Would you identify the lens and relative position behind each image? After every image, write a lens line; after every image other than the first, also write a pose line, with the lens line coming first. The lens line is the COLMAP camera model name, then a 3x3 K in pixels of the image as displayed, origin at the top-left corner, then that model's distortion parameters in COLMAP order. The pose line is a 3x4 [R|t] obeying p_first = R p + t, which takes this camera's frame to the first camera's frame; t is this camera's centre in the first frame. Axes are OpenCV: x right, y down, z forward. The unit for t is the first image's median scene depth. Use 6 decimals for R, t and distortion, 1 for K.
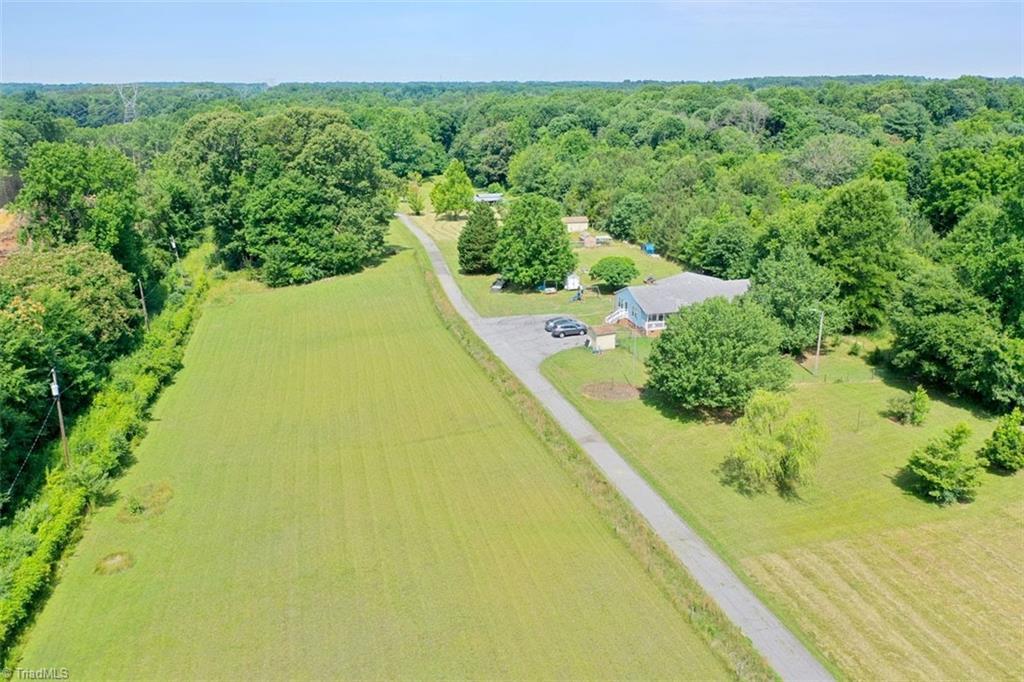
lens RADIAL K [[801.5, 0, 514.1], [0, 801.5, 337.8], [0, 0, 1]] dist [-0.010508, 0.007418]
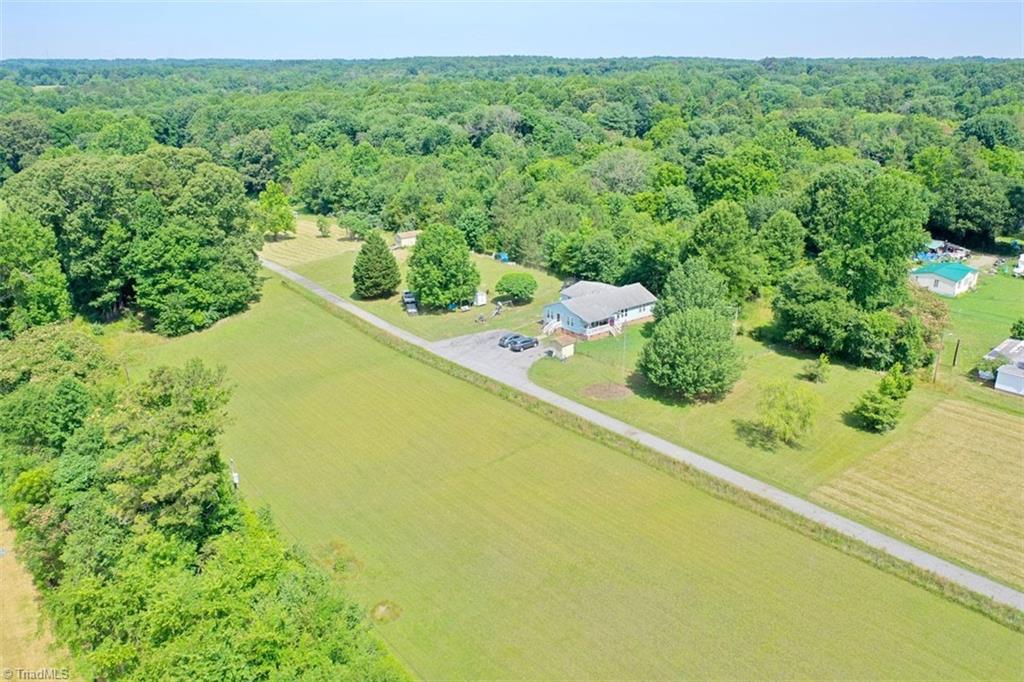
lens RADIAL K [[801.5, 0, 514.1], [0, 801.5, 337.8], [0, 0, 1]] dist [-0.010508, 0.007418]
pose [[0.911252, -0.134278, 0.389345, -0.300936], [0.123346, 0.990944, 0.053068, -0.062094], [-0.392945, -0.000334, 0.919562, -0.057631]]
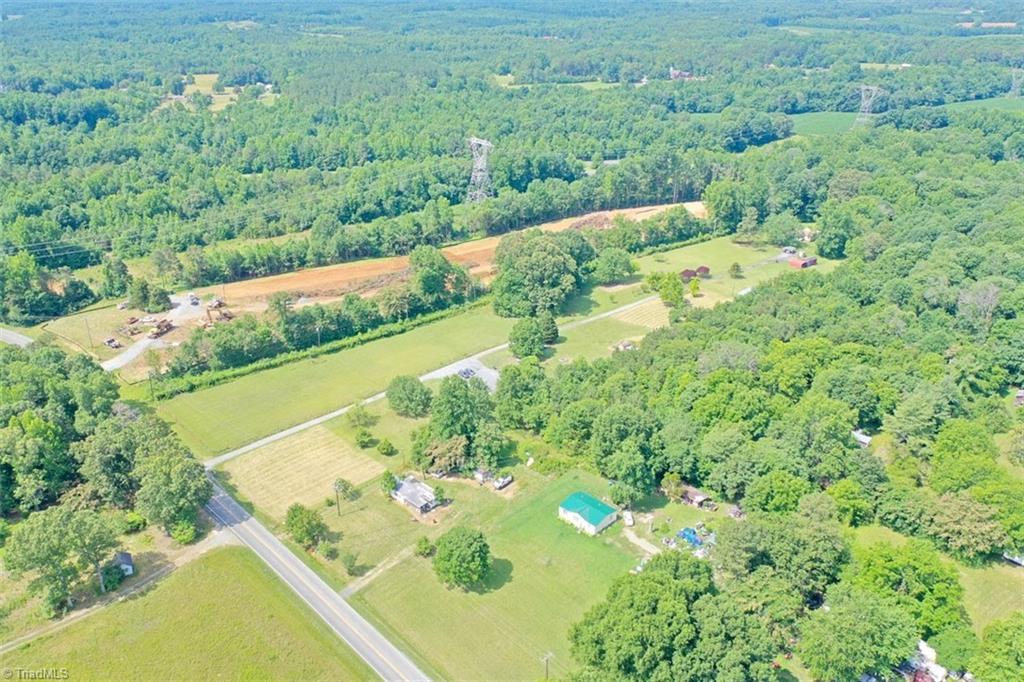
lens RADIAL K [[801.5, 0, 514.1], [0, 801.5, 337.8], [0, 0, 1]] dist [-0.010508, 0.007418]
pose [[0.450510, 0.366028, -0.814288, 1.637772], [-0.264512, 0.925862, 0.269838, -0.638668], [0.852686, 0.093824, 0.513929, -0.143556]]
